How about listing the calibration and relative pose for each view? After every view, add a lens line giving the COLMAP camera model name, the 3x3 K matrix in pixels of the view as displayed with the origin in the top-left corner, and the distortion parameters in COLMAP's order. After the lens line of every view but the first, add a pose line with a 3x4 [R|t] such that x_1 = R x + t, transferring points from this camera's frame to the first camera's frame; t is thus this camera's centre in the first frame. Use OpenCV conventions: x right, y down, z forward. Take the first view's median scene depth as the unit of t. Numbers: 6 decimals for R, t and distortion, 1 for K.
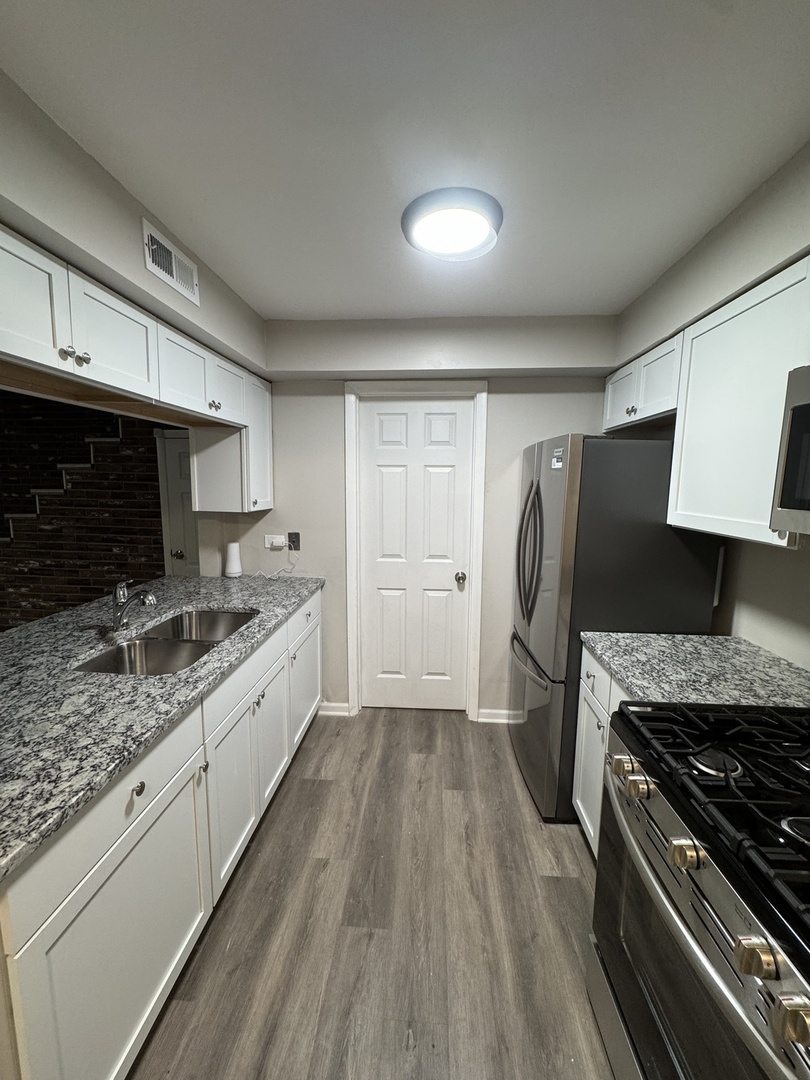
lens RADIAL K [[429.6, 0, 406.3], [0, 429.6, 540.0], [0, 0, 1]] dist [-0.003466, 0.001024]
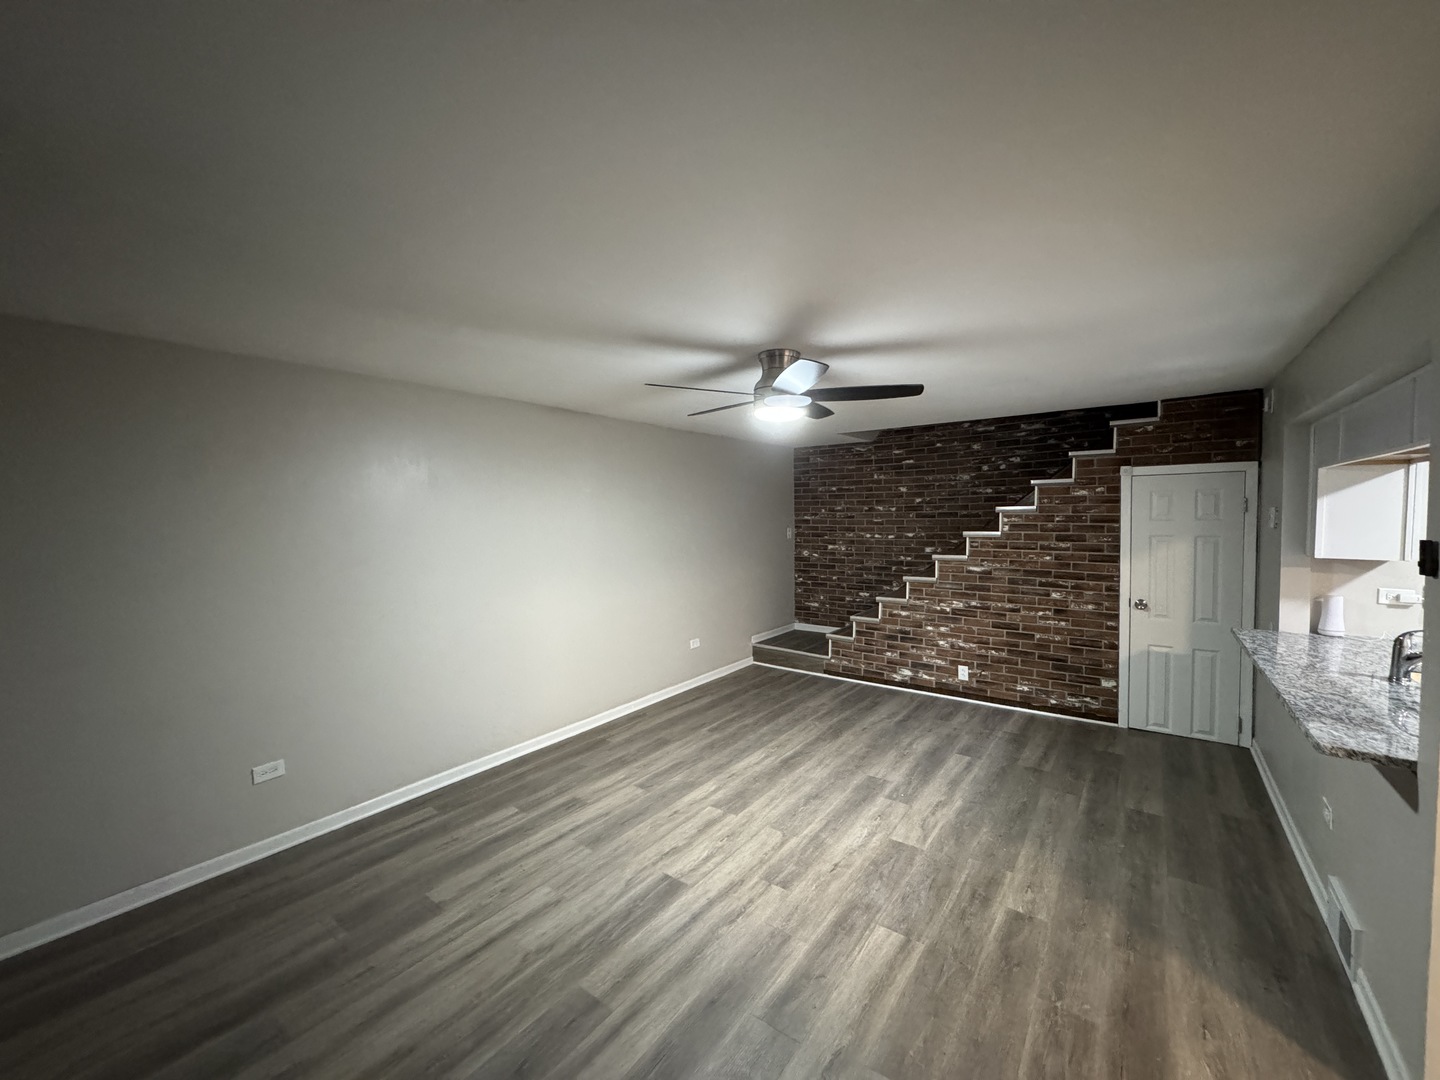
lens RADIAL K [[572.8, 0, 723.6], [0, 572.8, 536.5], [0, 0, 1]] dist [-0.003466, 0.001024]
pose [[0.841165, 0.000182, -0.540778, -1.038439], [-0.050188, 0.995710, -0.077731, 0.050131], [0.538445, 0.092526, 0.837566, -0.789658]]
